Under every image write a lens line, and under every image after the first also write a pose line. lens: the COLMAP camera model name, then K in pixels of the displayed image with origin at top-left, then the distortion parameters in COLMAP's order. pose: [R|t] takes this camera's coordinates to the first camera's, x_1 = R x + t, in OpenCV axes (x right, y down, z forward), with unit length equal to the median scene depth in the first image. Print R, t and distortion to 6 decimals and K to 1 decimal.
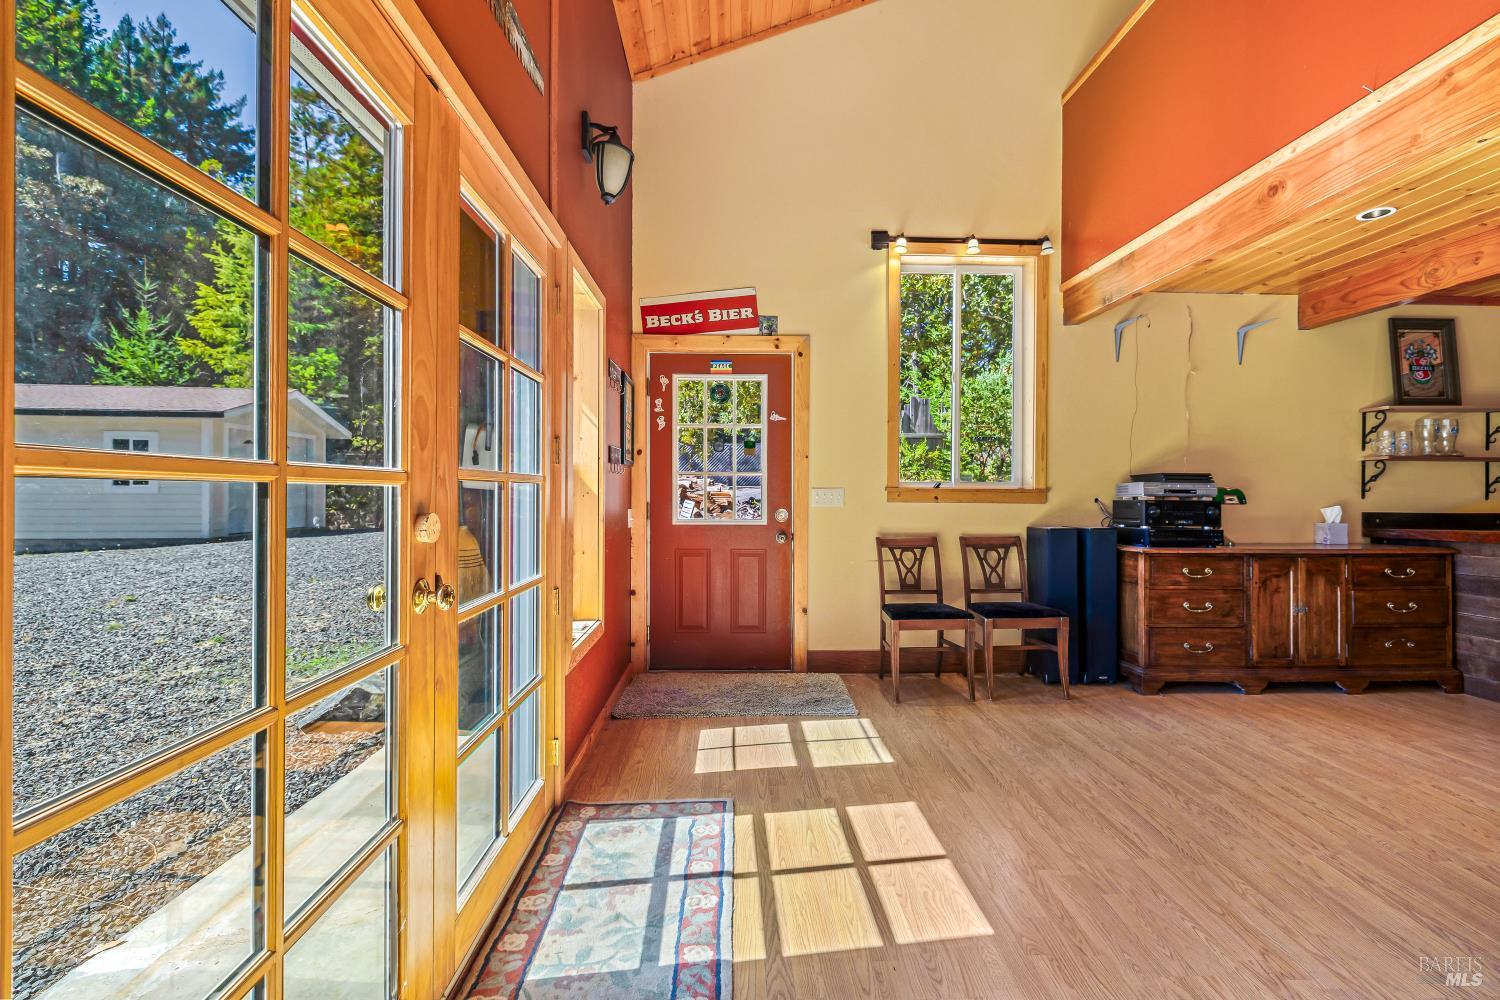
lens RADIAL K [[620.2, 0, 750.0], [0, 620.2, 500.0], [0, 0, 1]] dist [0.003882, -0.002832]
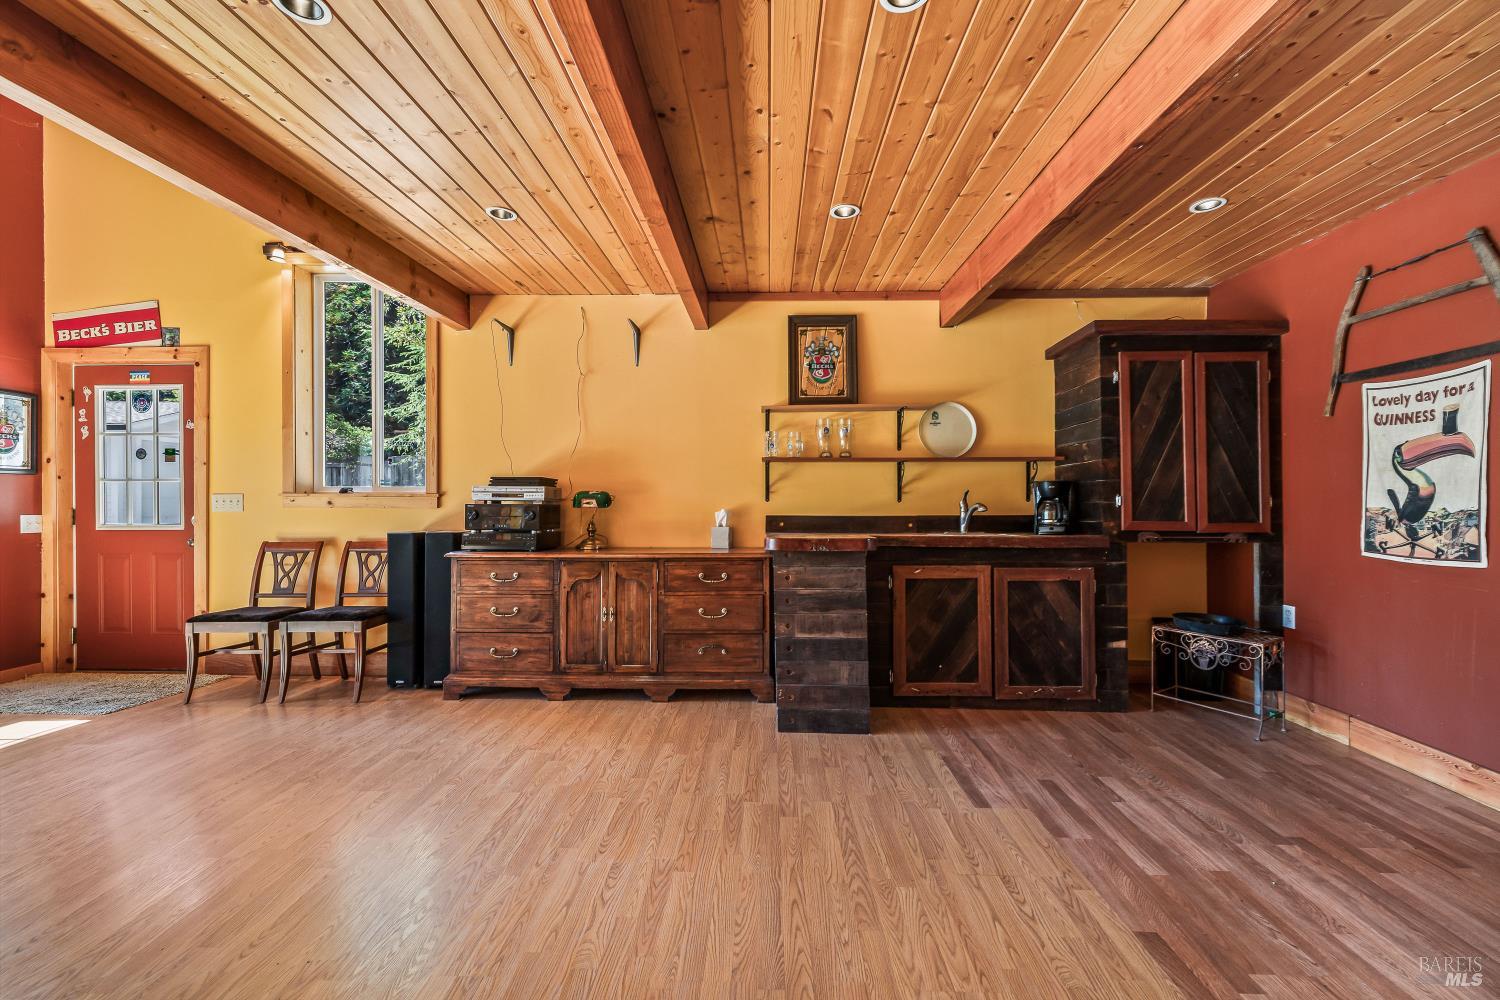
lens RADIAL K [[620.2, 0, 750.0], [0, 620.2, 500.0], [0, 0, 1]] dist [0.003882, -0.002832]
pose [[0.998164, -0.005419, -0.060328, 1.055400], [0.004795, 0.999934, -0.010479, 0.005834], [0.060381, 0.010170, 0.998124, 0.029484]]
